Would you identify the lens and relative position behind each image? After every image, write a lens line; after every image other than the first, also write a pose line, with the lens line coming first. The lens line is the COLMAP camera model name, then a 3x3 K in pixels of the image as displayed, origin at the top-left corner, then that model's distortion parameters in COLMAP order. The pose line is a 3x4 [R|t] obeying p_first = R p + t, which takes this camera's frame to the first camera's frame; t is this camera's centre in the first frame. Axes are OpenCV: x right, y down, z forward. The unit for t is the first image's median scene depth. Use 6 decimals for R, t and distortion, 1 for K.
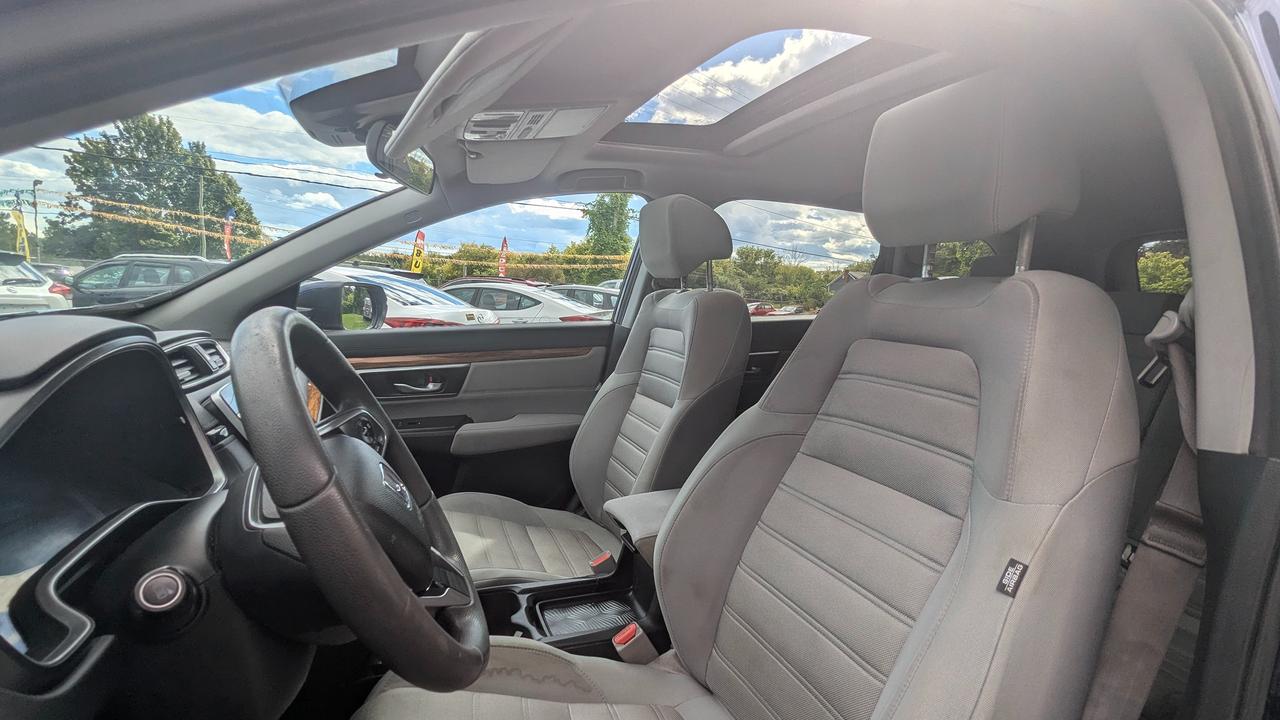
lens RADIAL K [[598.9, 0, 640.0], [0, 598.9, 360.0], [0, 0, 1]] dist [-0.000335, 0.000760]
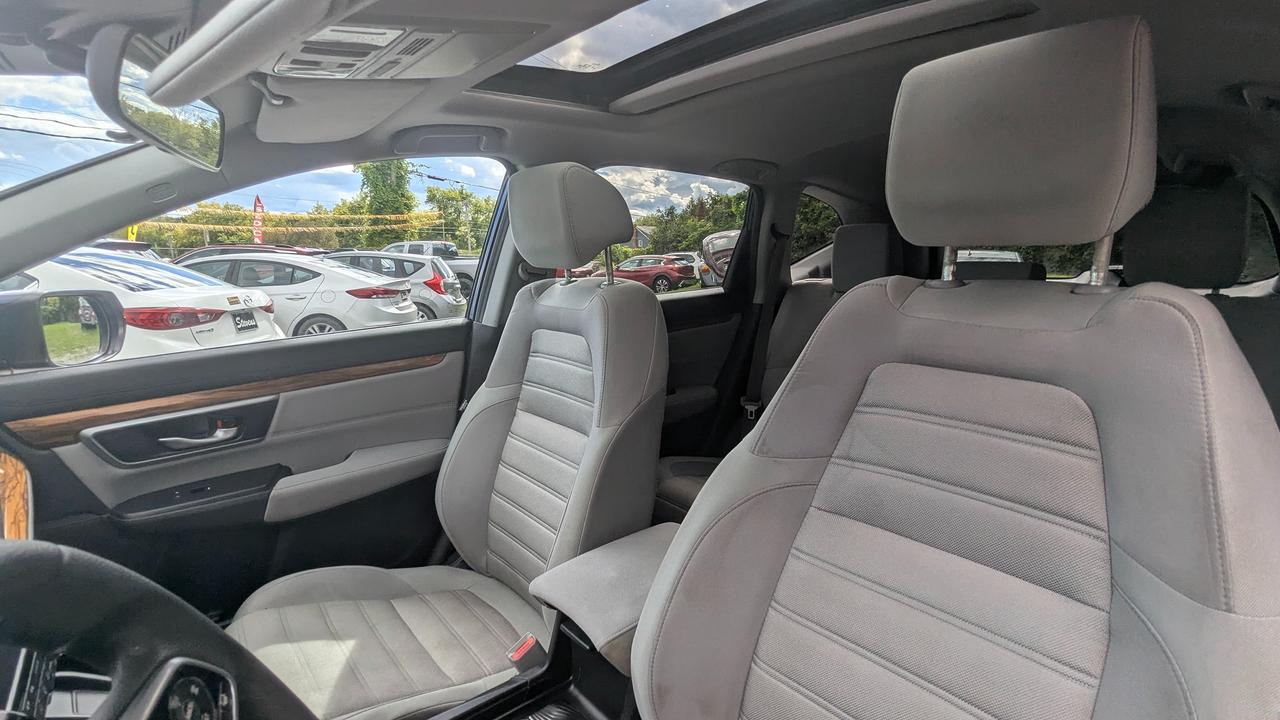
lens RADIAL K [[598.9, 0, 640.0], [0, 598.9, 360.0], [0, 0, 1]] dist [-0.000335, 0.000760]
pose [[0.943665, -0.093589, 0.317391, -0.100621], [0.071243, 0.994138, 0.081323, -0.065716], [-0.323141, -0.054130, 0.944801, 0.184836]]
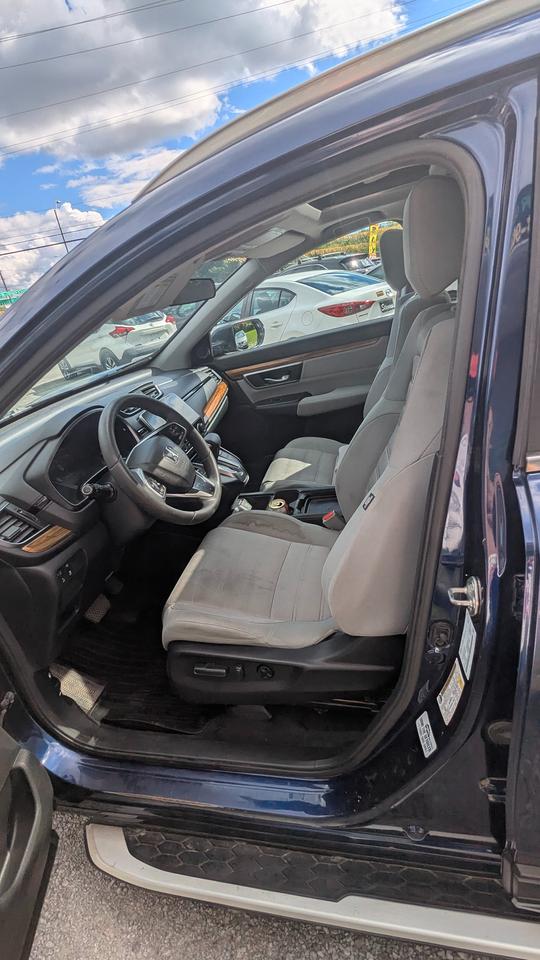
lens RADIAL K [[449.2, 0, 270.0], [0, 449.2, 480.0], [0, 0, 1]] dist [-0.000335, 0.000760]
pose [[0.813925, 0.037118, -0.579784, 0.389109], [0.168793, 0.939801, 0.297125, -0.072177], [0.555910, -0.339701, 0.758662, -0.110343]]
